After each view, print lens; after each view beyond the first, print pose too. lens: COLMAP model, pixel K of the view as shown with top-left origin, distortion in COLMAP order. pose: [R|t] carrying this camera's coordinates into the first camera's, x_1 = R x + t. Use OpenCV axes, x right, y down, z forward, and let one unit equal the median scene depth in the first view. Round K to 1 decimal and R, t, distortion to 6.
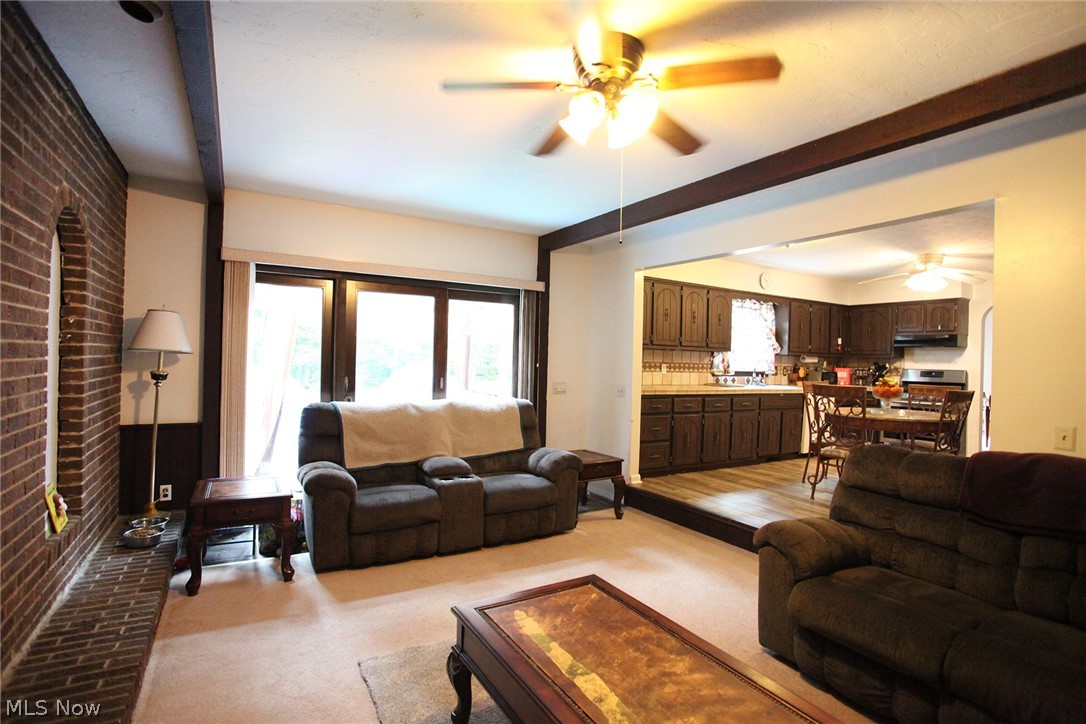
lens RADIAL K [[529.4, 0, 545.3], [0, 529.4, 359.3], [0, 0, 1]] dist [-0.047629, 0.015341]
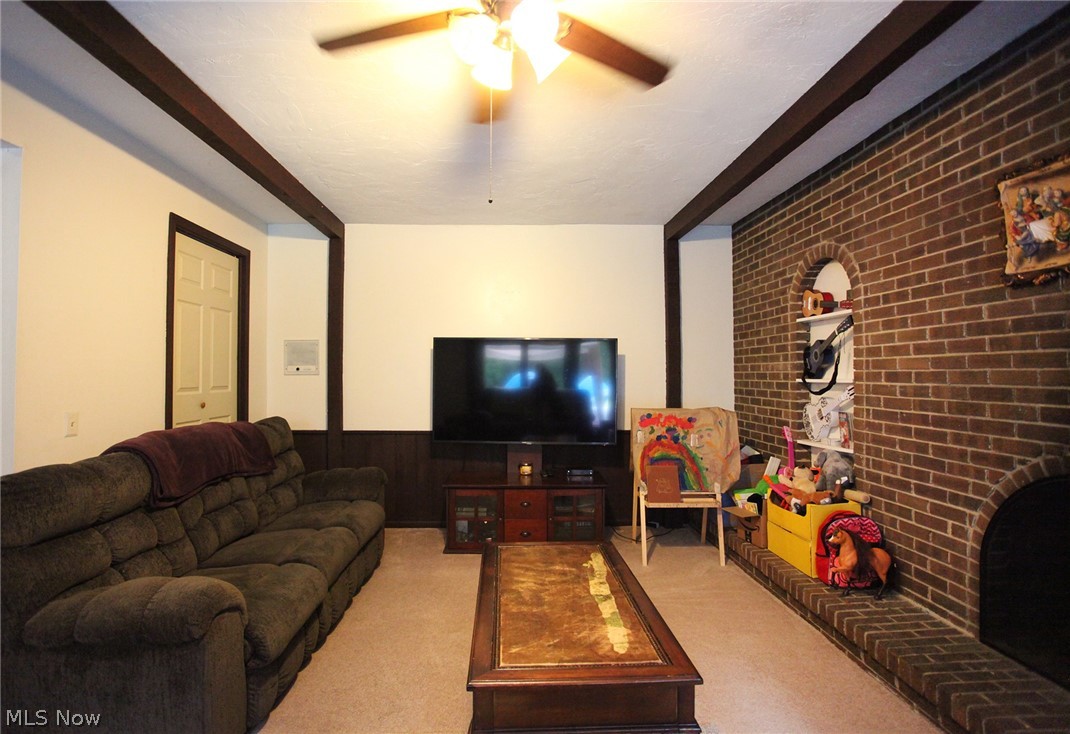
lens RADIAL K [[535.1, 0, 532.4], [0, 535.1, 366.5], [0, 0, 1]] dist [-0.021081, 0.007703]
pose [[-0.881169, -0.016542, 0.472513, -0.090458], [-0.021059, 0.999769, -0.004272, 0.009039], [-0.472333, -0.013715, -0.881314, 0.512303]]
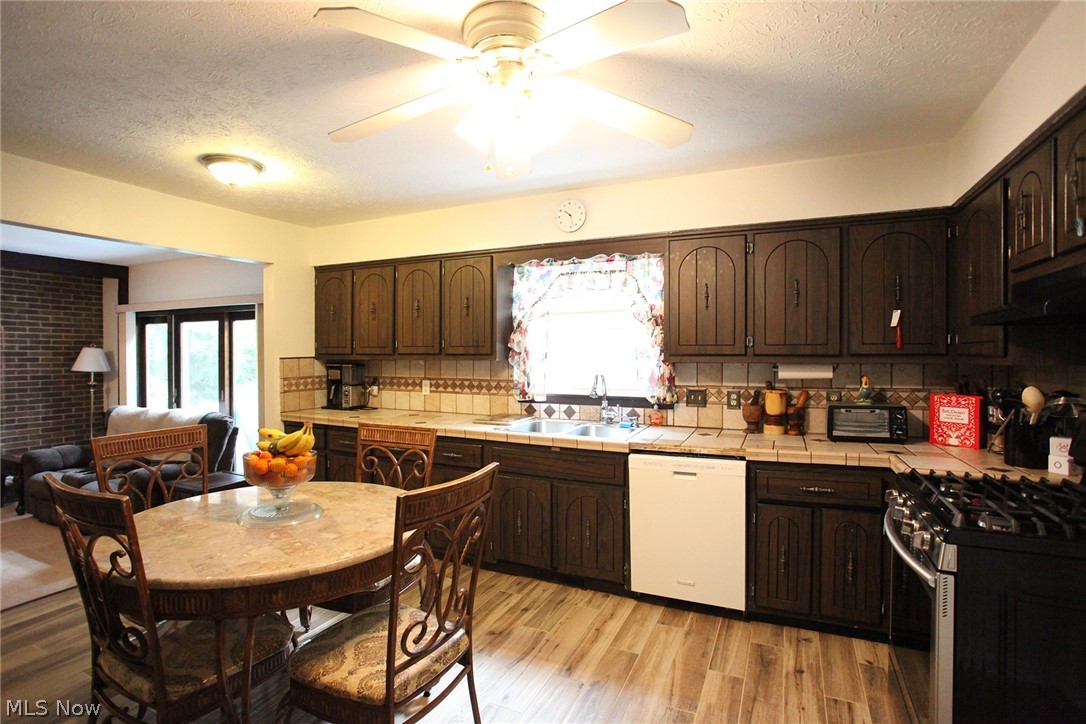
lens RADIAL K [[529.4, 0, 537.3], [0, 529.4, 359.5], [0, 0, 1]] dist [-0.047629, 0.015341]
pose [[0.554045, -0.016805, -0.832317, 0.781428], [0.012945, 0.999849, -0.011571, -0.007248], [0.832386, -0.004363, 0.554179, 0.668003]]
